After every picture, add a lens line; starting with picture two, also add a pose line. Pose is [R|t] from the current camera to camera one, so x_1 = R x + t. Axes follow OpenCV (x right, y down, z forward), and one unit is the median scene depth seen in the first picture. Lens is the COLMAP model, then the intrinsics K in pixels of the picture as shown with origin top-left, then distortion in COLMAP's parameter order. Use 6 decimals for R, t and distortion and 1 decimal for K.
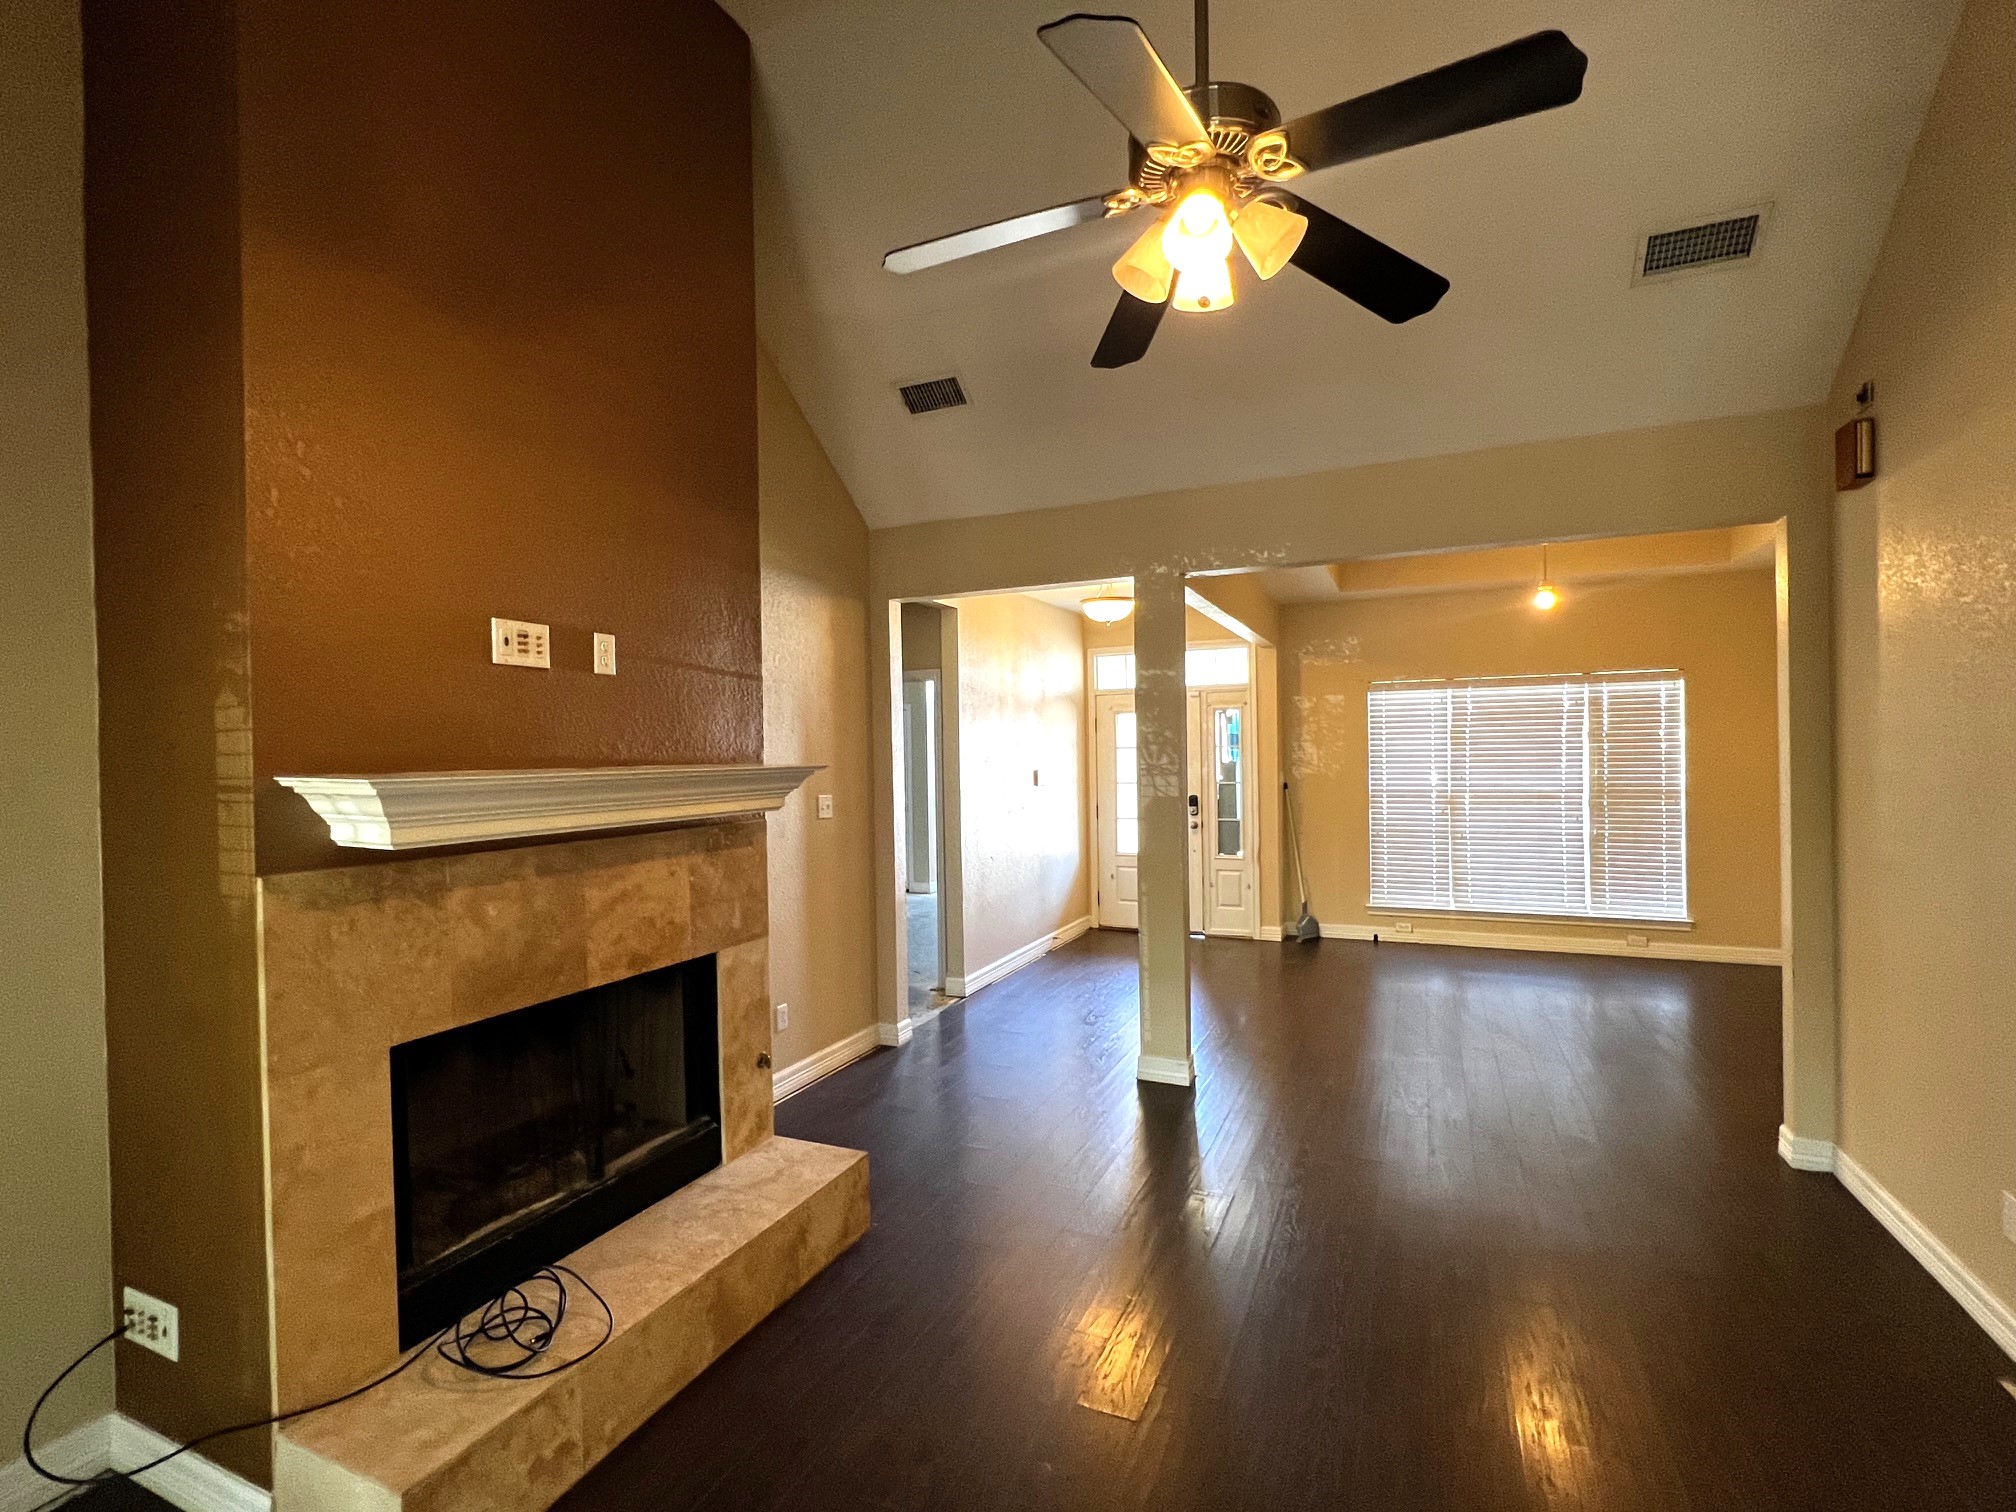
lens RADIAL K [[922.3, 0, 1004.6], [0, 922.3, 748.3], [0, 0, 1]] dist [0.000194, -0.000001]
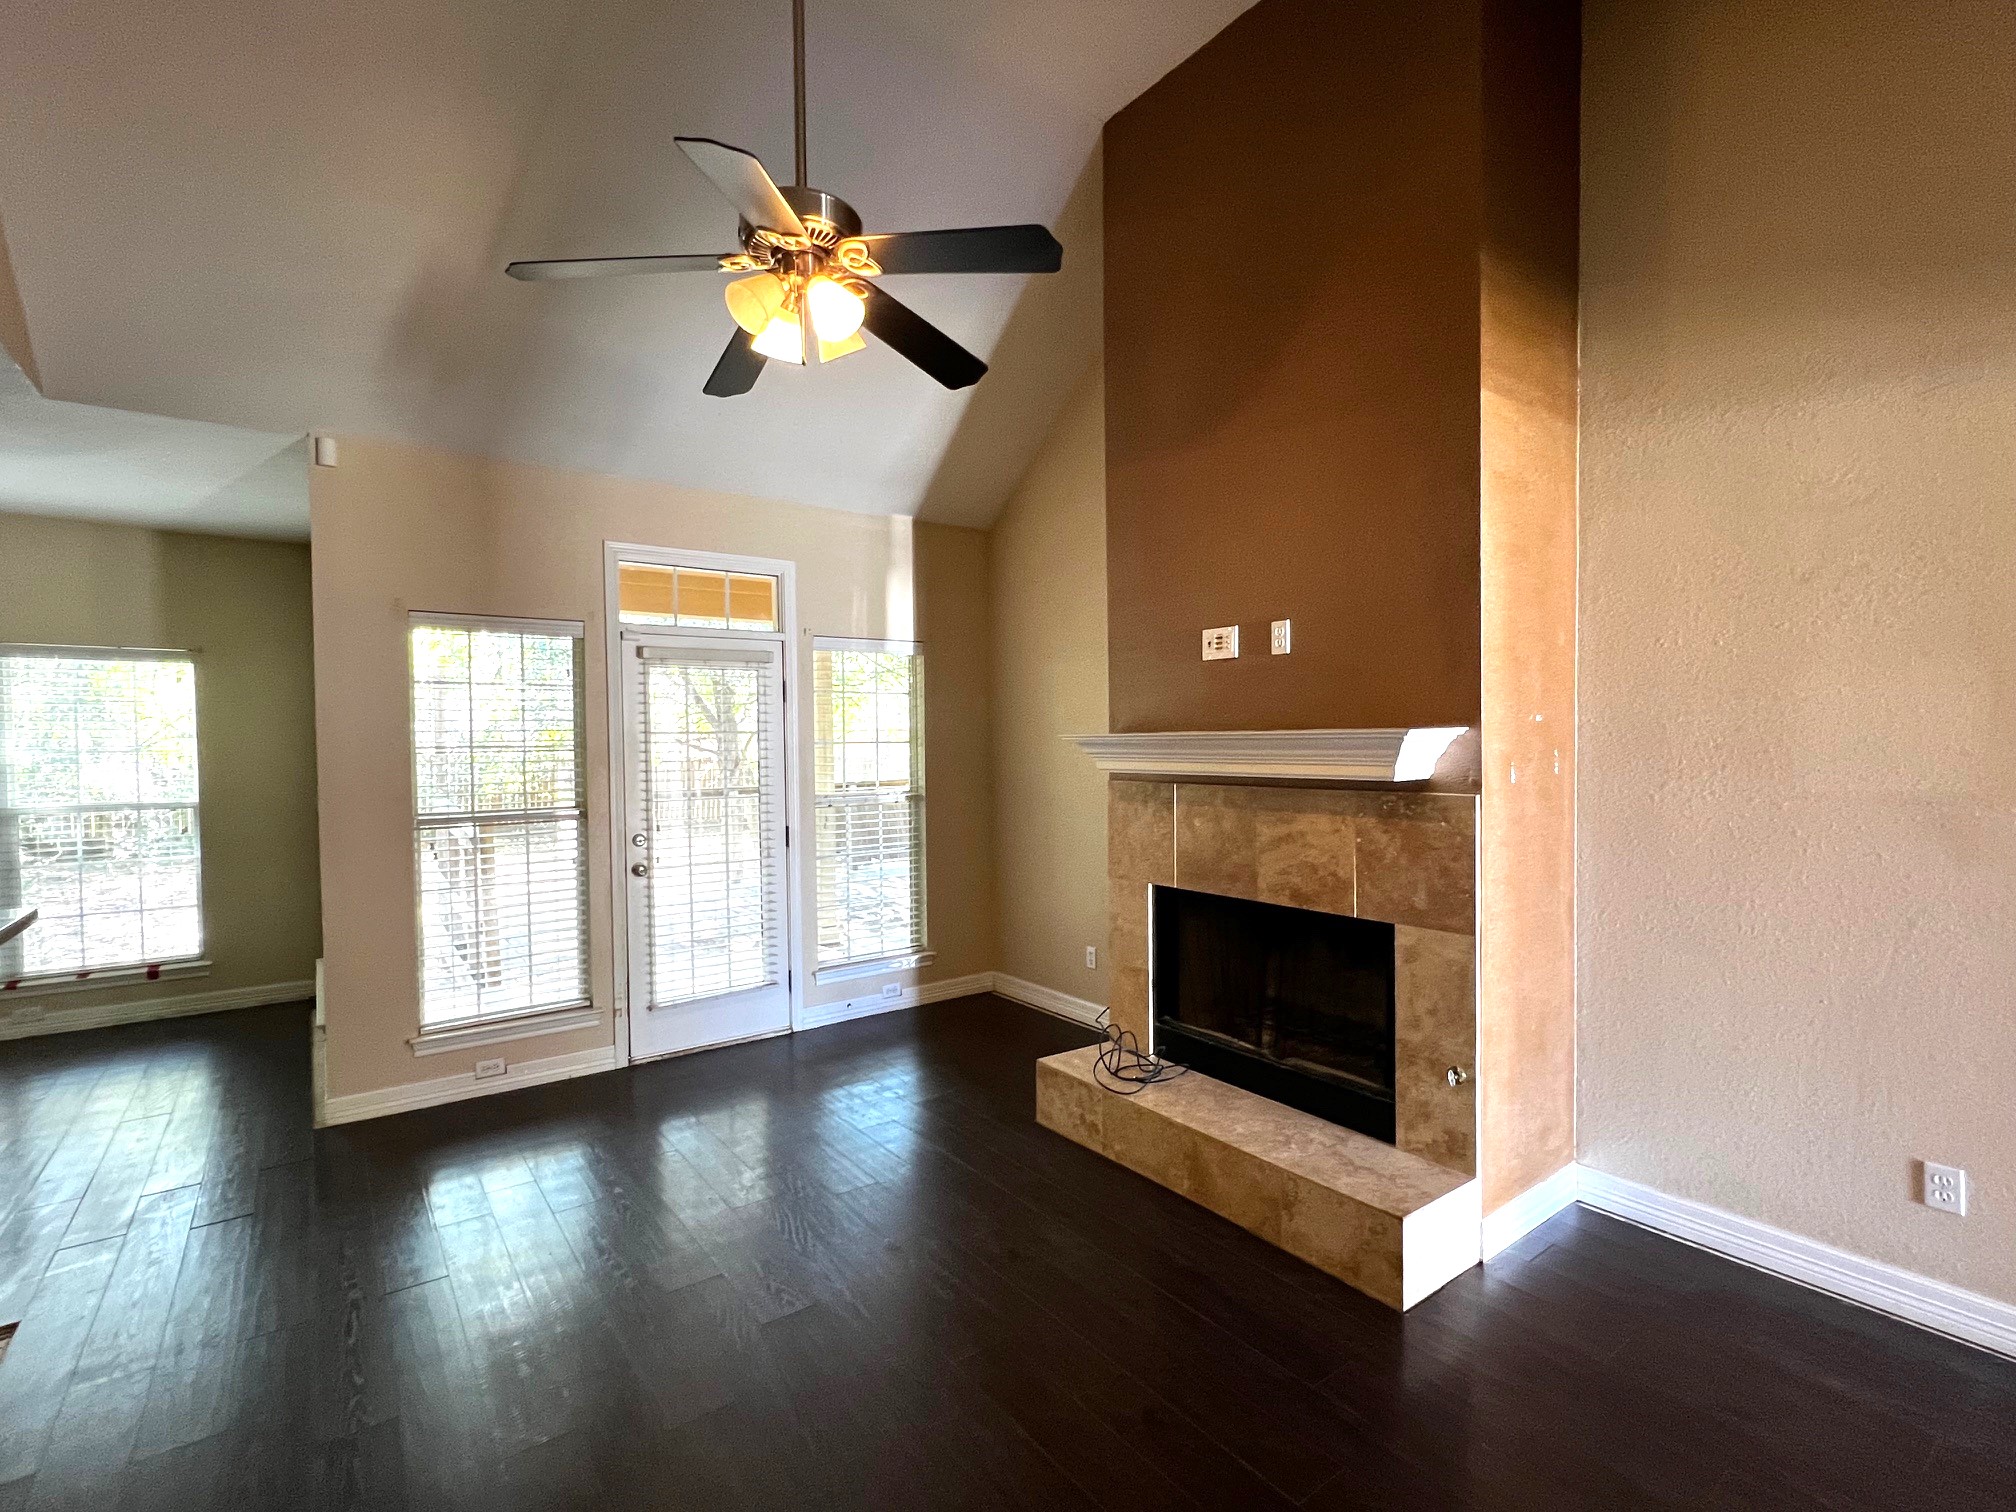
lens RADIAL K [[946.8, 0, 1013.4], [0, 946.8, 764.1], [0, 0, 1]] dist [0.002335, 0.000447]
pose [[-0.482768, 0.036793, -0.874975, 0.835537], [0.016053, 0.999321, 0.033165, 0.018235], [0.875601, 0.001965, -0.483030, 1.289076]]
